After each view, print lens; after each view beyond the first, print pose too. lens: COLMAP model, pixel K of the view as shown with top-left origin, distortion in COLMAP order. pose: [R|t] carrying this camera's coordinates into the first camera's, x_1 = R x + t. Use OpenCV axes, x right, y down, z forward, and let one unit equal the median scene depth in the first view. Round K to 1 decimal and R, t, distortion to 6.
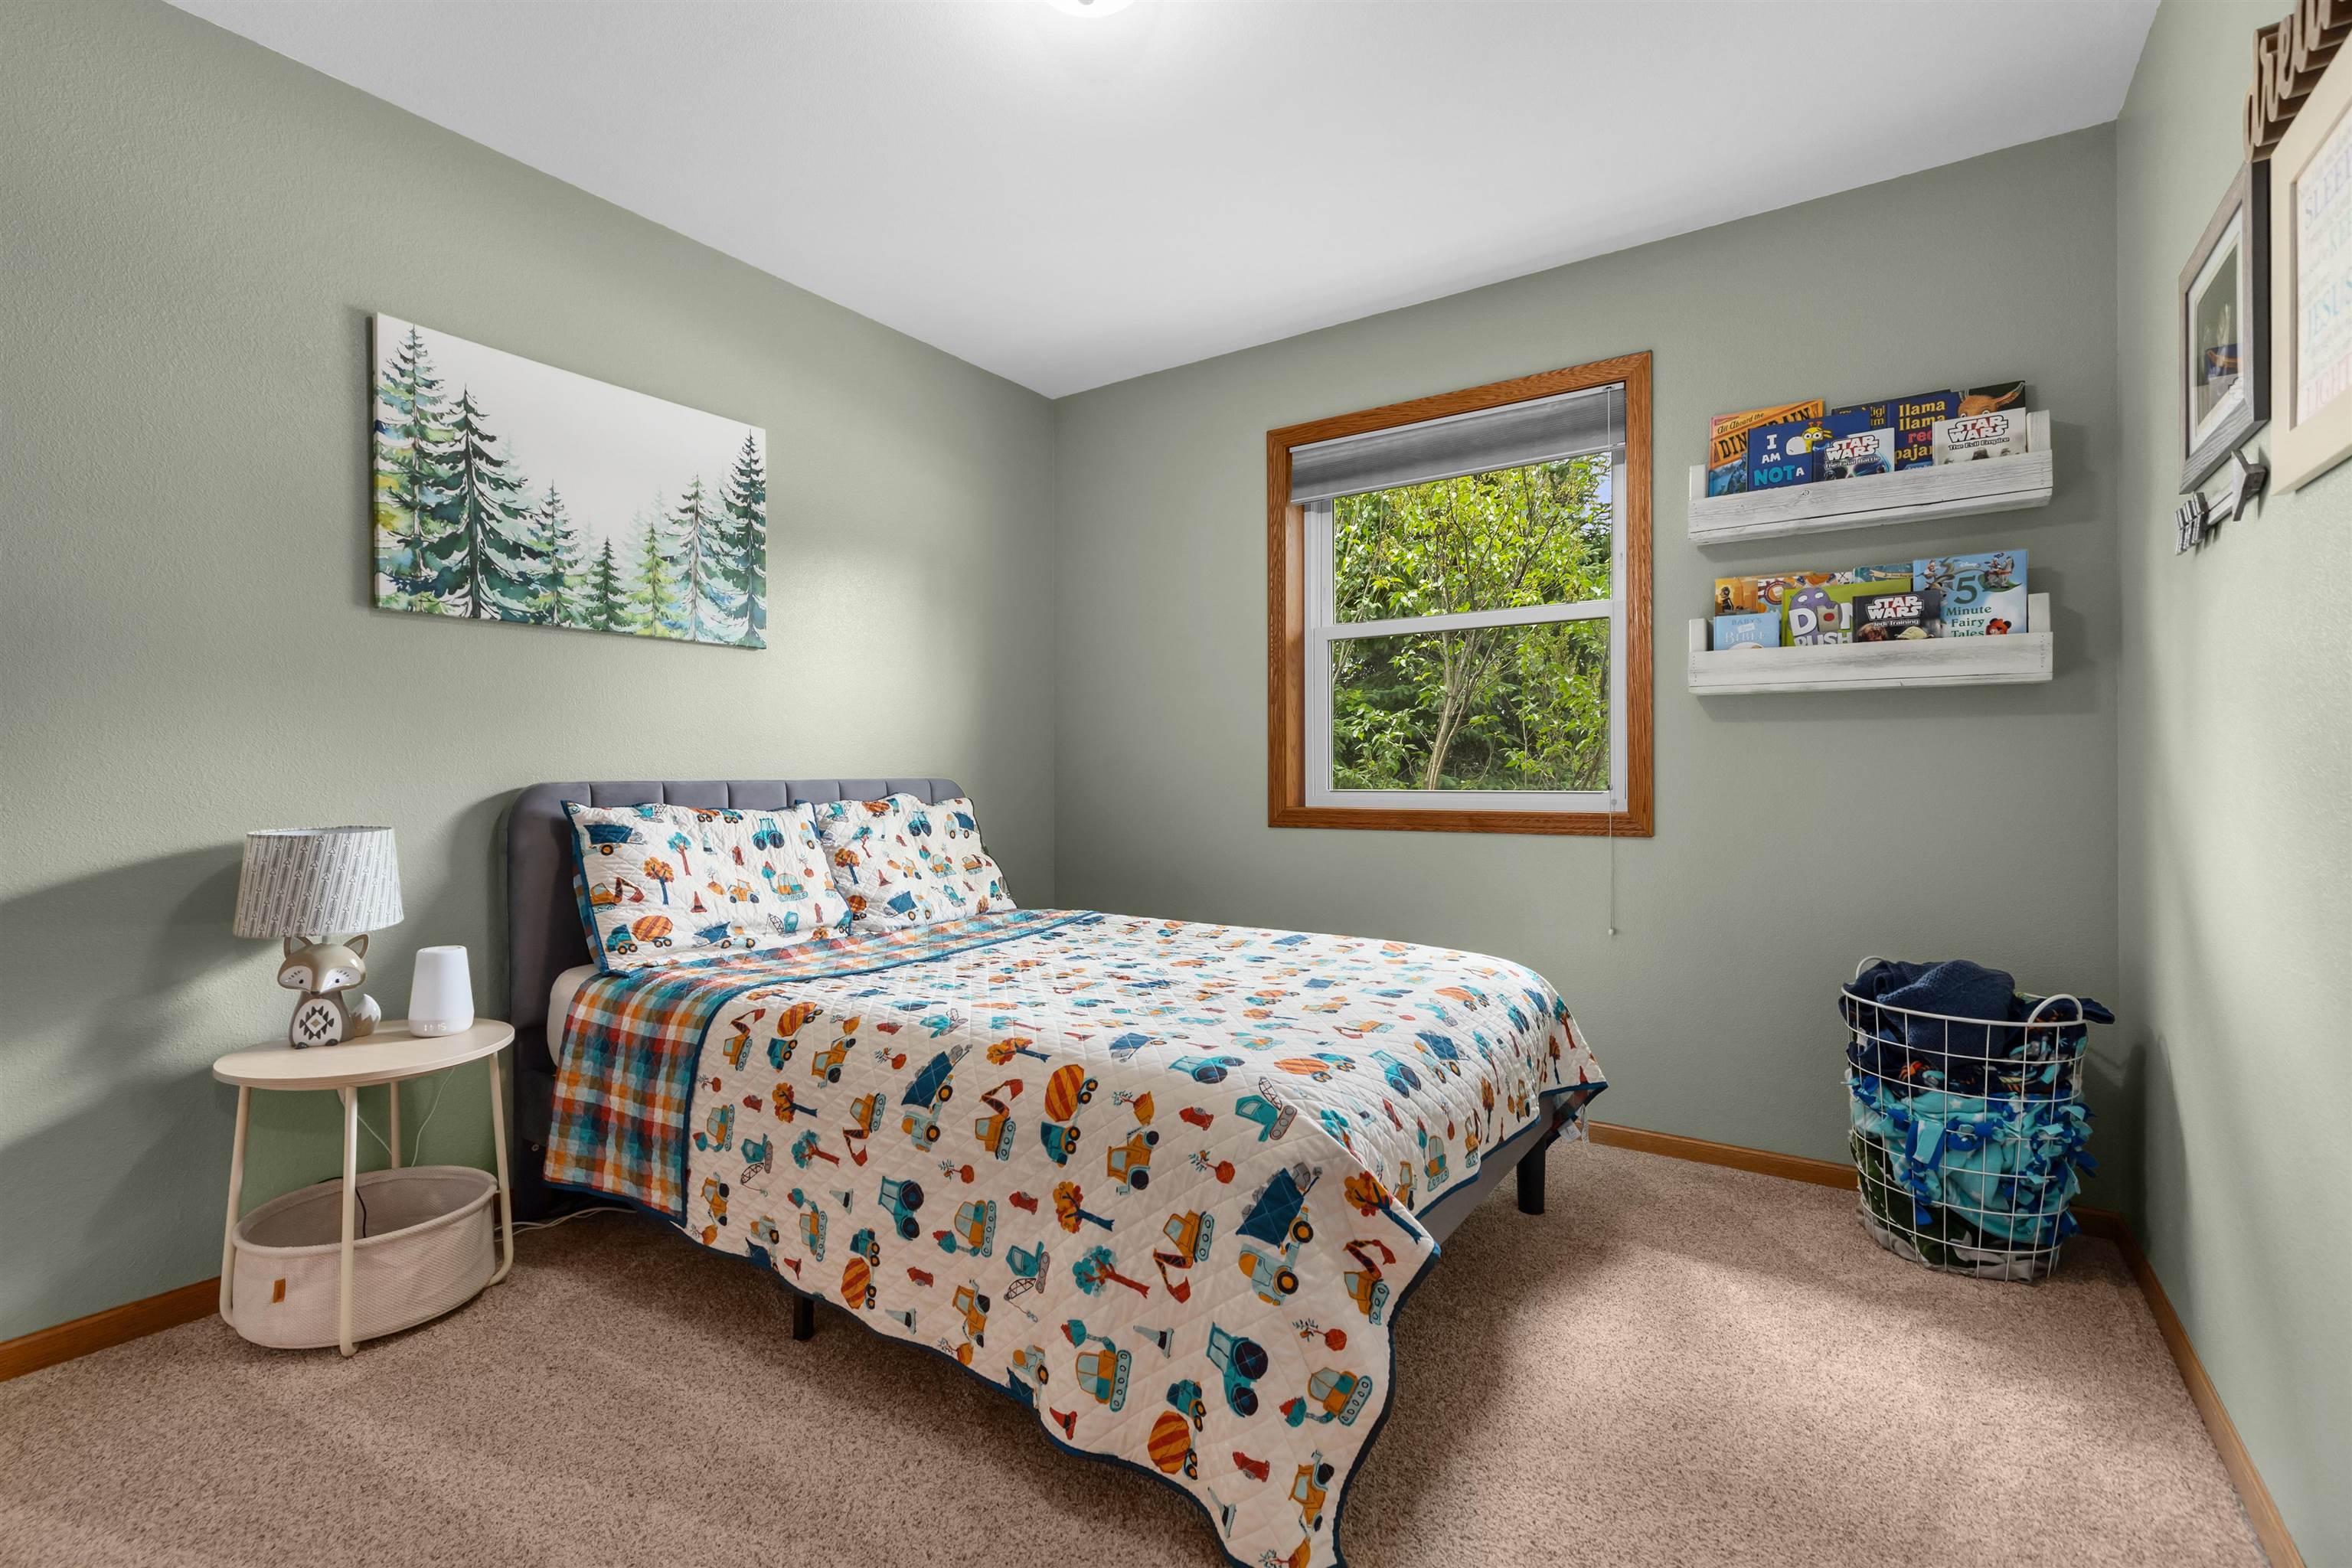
lens RADIAL K [[1056.4, 0, 1162.2], [0, 1056.4, 774.7], [0, 0, 1]] dist [0.007013, -0.000336]
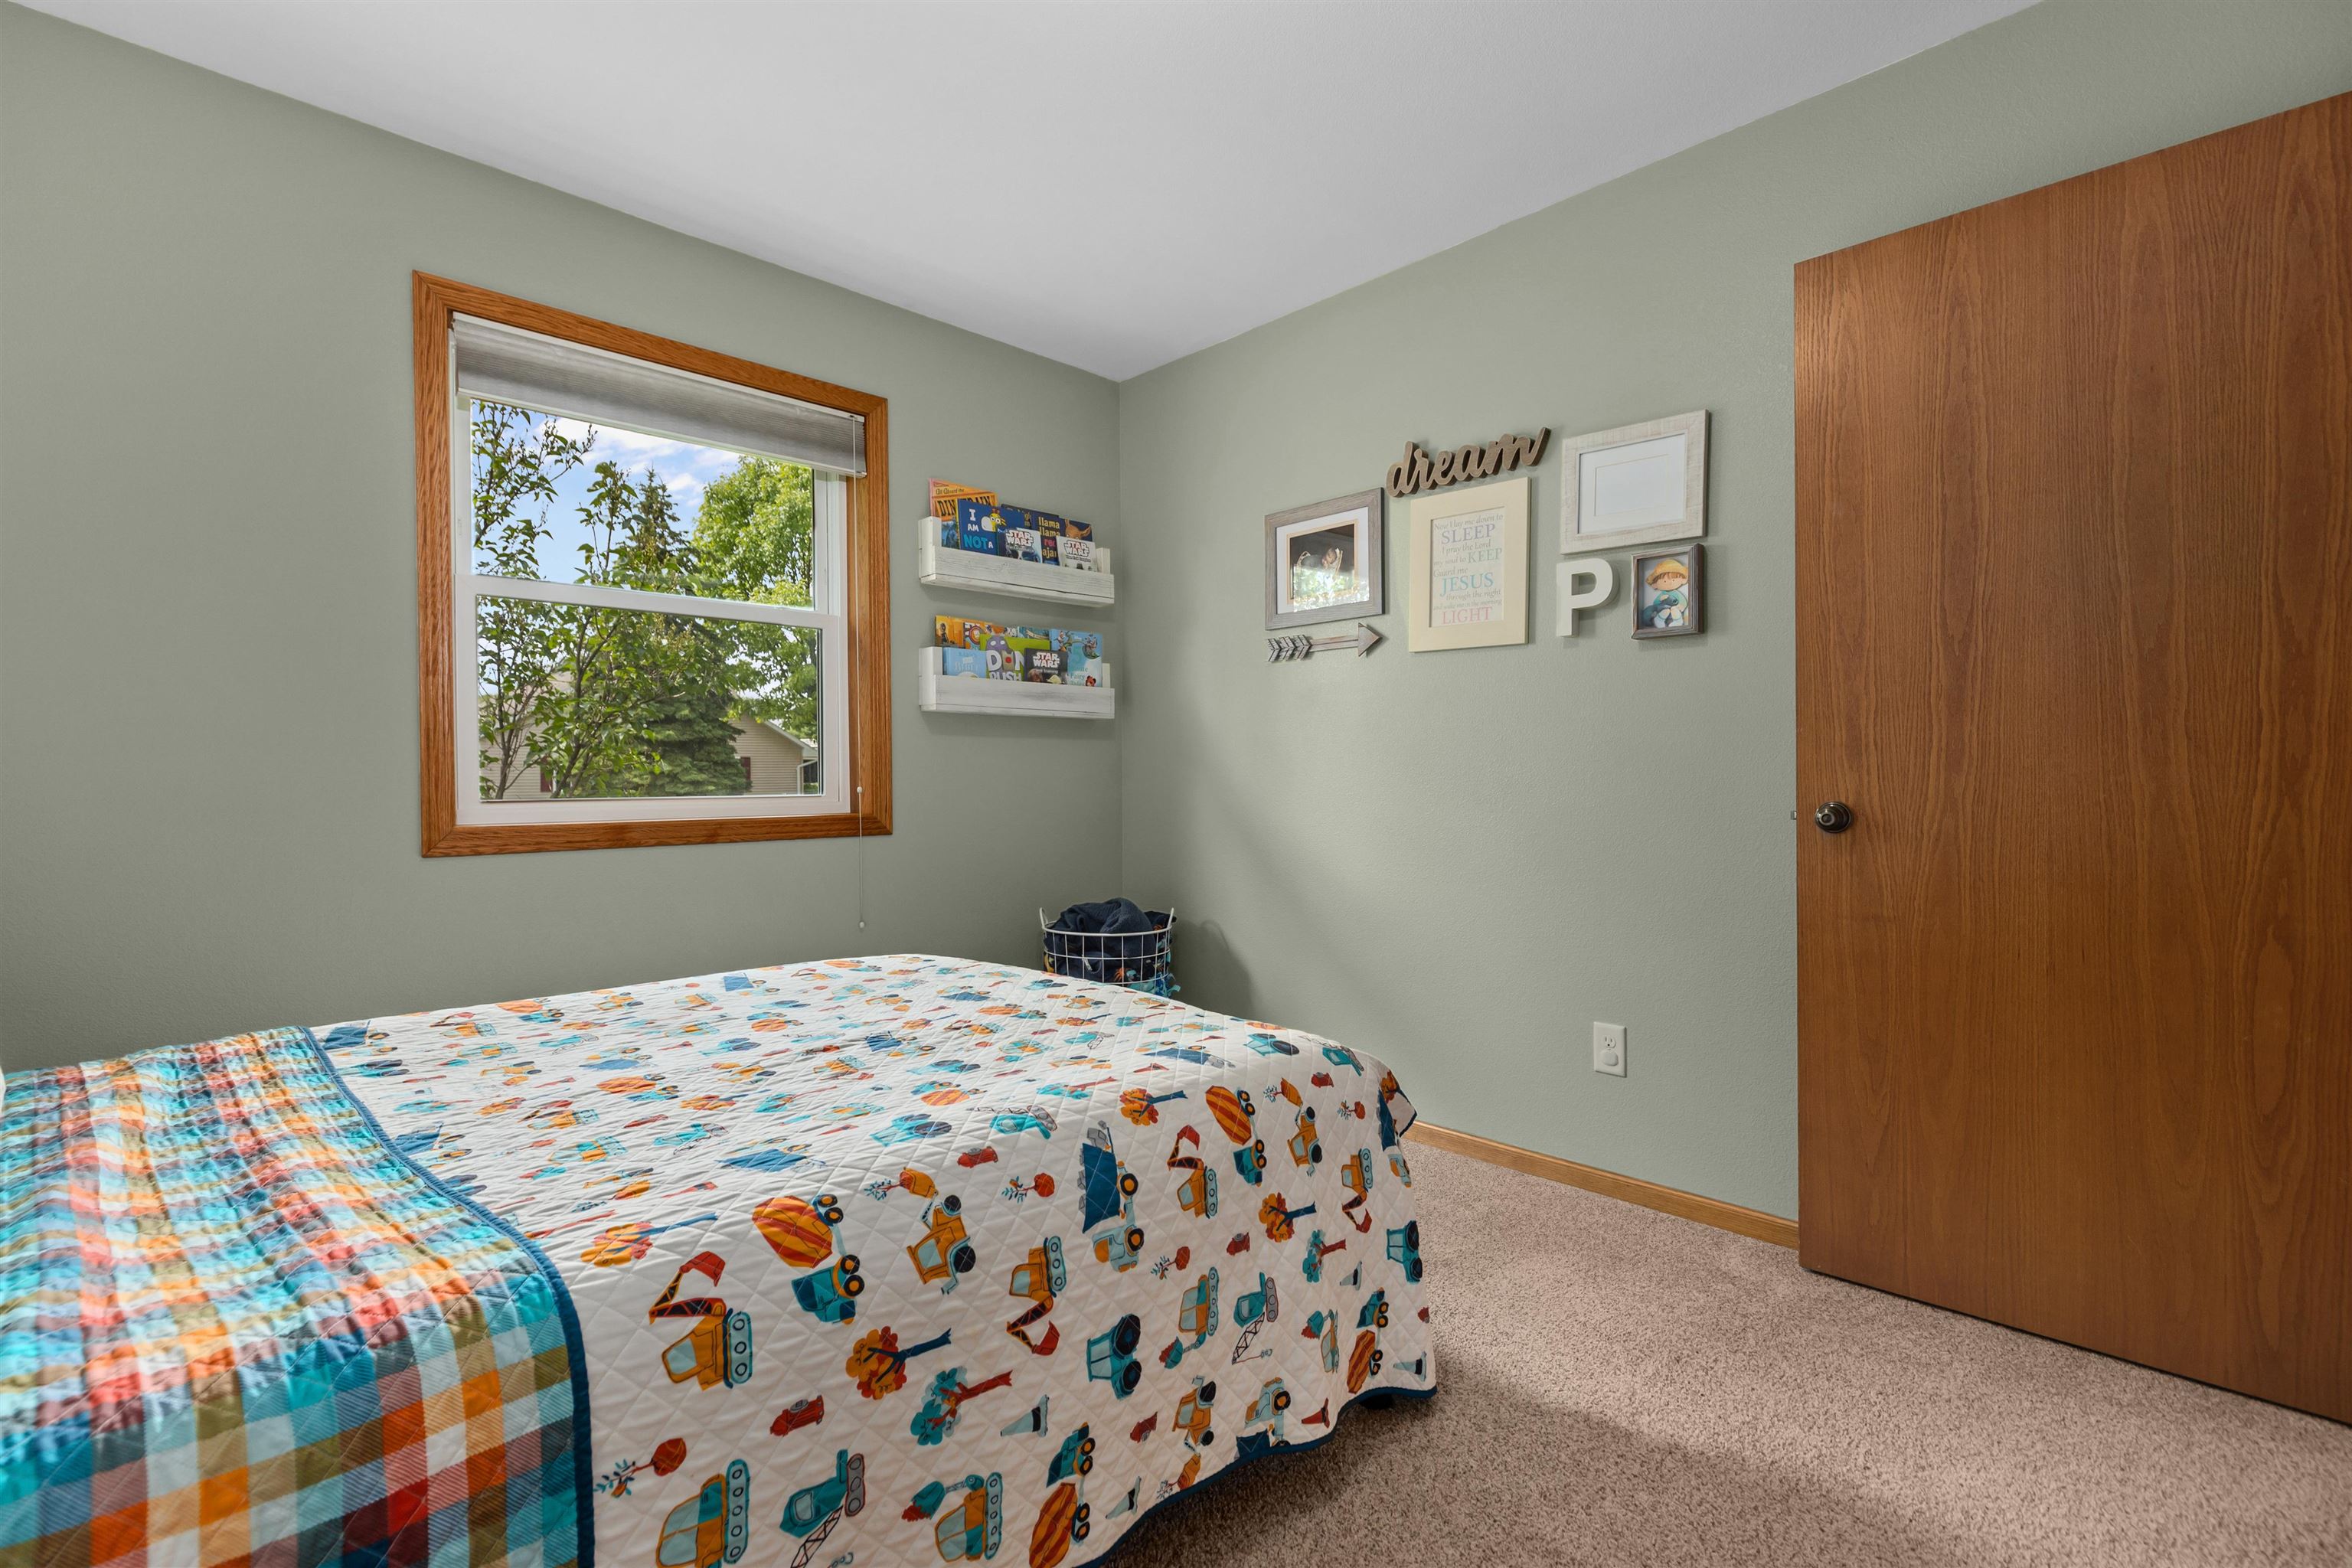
lens RADIAL K [[1056.4, 0, 1158.2], [0, 1056.4, 785.6], [0, 0, 1]] dist [0.007013, -0.000336]
pose [[0.208702, -0.007602, 0.977950, -0.815633], [0.004600, 0.999966, 0.006792, 0.001664], [-0.977969, 0.003081, 0.208729, 0.692330]]
